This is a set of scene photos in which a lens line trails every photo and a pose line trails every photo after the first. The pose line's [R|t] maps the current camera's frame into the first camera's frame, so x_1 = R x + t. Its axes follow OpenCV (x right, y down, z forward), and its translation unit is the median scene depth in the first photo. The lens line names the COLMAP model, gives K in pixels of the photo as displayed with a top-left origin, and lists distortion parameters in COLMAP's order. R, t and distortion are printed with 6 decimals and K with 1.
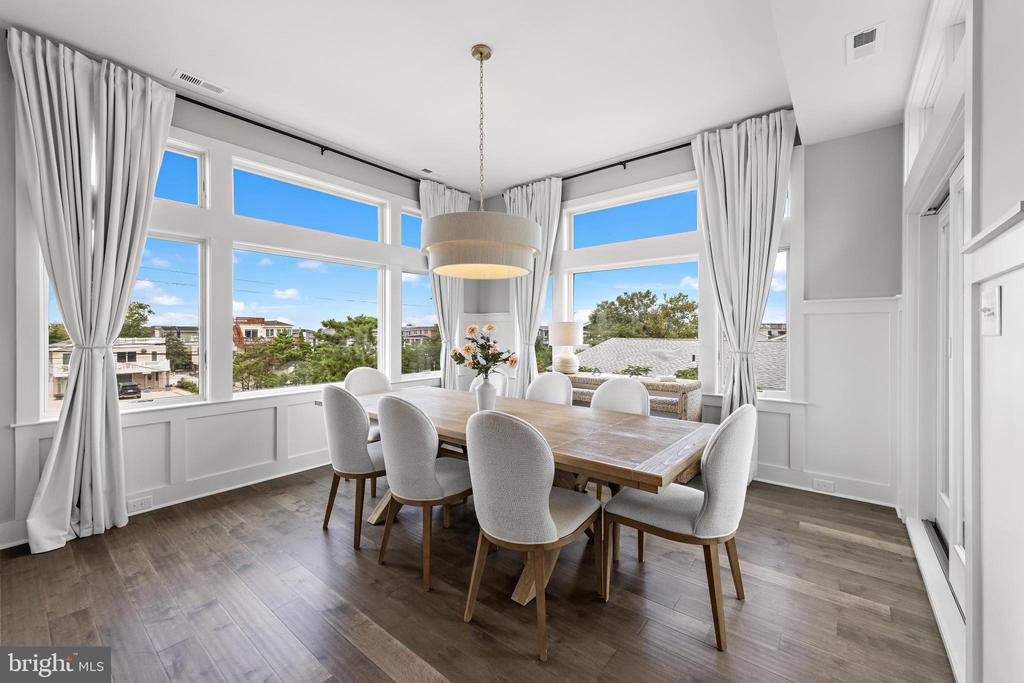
lens RADIAL K [[409.1, 0, 517.5], [0, 409.1, 334.8], [0, 0, 1]] dist [0.005593, -0.000386]
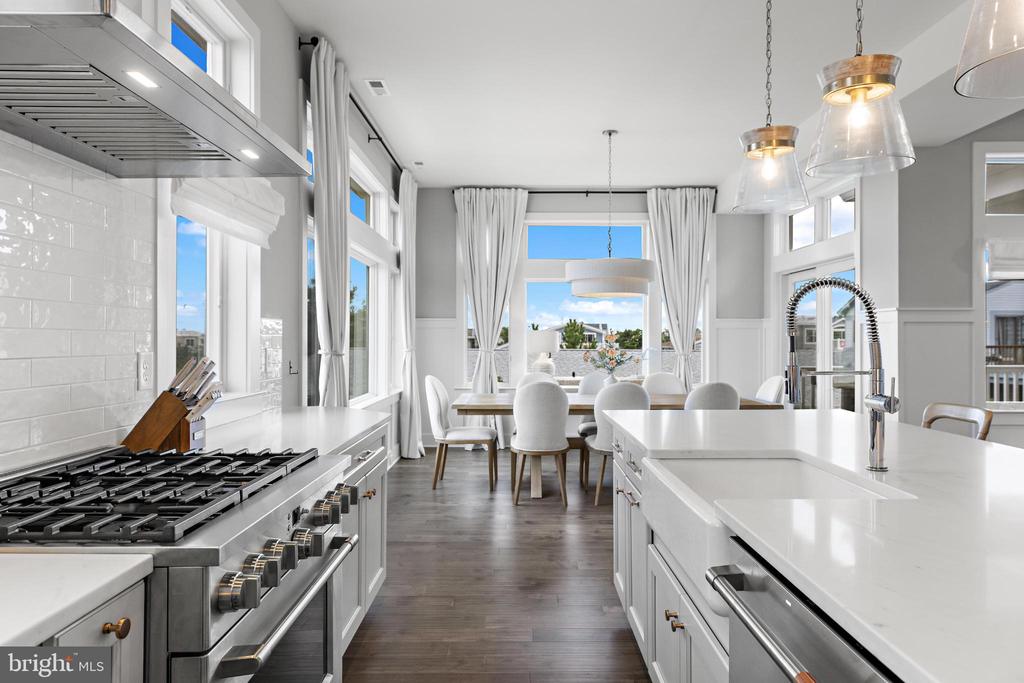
lens RADIAL K [[660.3, 0, 512.0], [0, 660.3, 341.5], [0, 0, 1]] dist [-0.004091, -0.001371]
pose [[0.781012, 0.000704, 0.624515, -1.393616], [0.000268, 0.999999, -0.001462, 0.001758], [-0.624515, 0.001309, 0.781011, -0.404773]]
